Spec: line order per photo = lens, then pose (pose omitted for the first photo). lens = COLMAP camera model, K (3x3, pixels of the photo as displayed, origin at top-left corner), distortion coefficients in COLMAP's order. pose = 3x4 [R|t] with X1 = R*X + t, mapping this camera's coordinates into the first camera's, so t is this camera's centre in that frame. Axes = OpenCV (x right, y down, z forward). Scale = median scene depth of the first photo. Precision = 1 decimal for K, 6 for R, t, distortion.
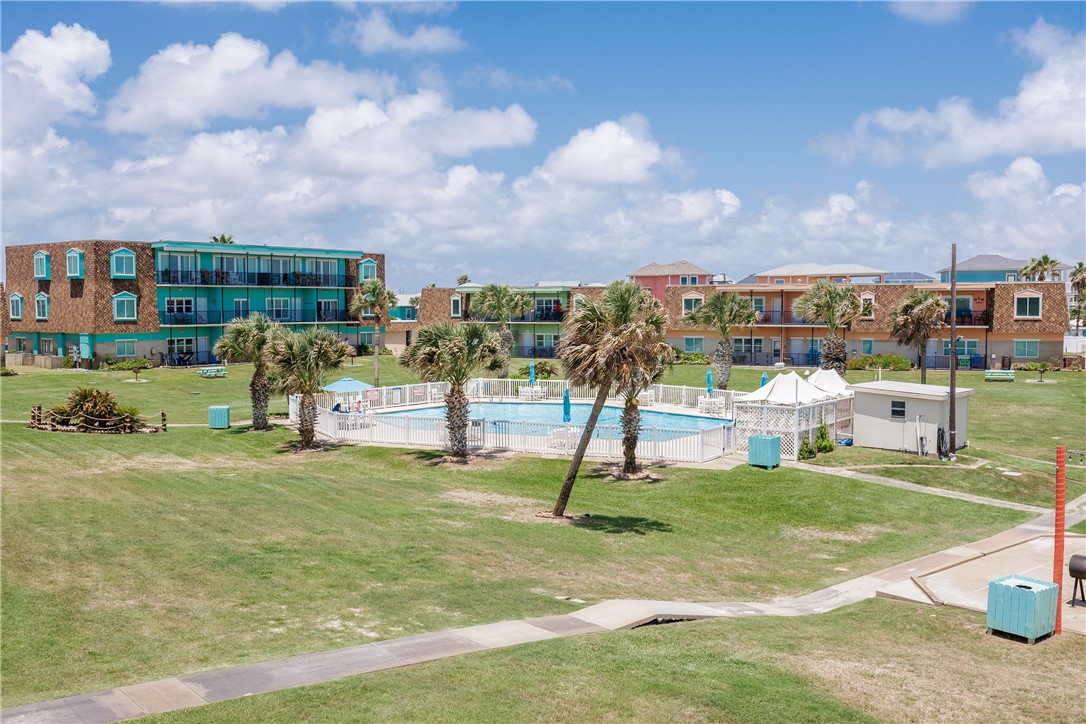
lens RADIAL K [[1057.0, 0, 540.9], [0, 1057.0, 363.3], [0, 0, 1]] dist [0.027788, 0.000000]
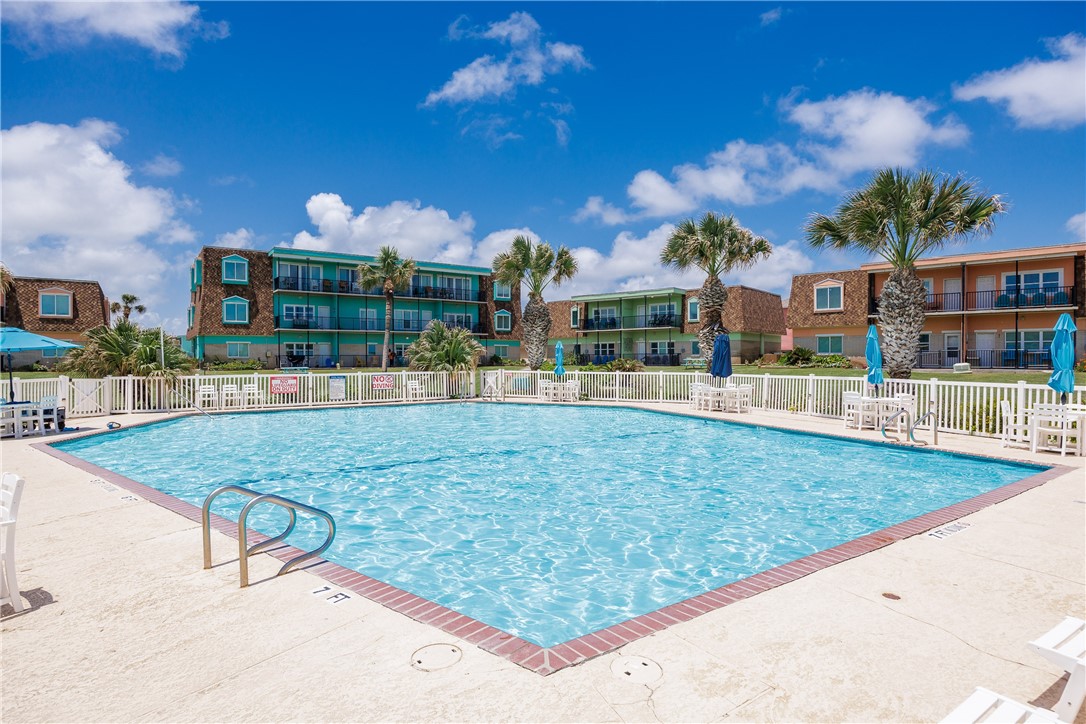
lens RADIAL K [[603.7, 0, 542.6], [0, 603.7, 362.3], [0, 0, 1]] dist [0.032613, 0.001109]
pose [[0.956493, -0.002218, -0.291746, 0.061202], [-0.012981, 0.998657, -0.050149, 0.020000], [0.291465, 0.051754, 0.955180, 0.430686]]
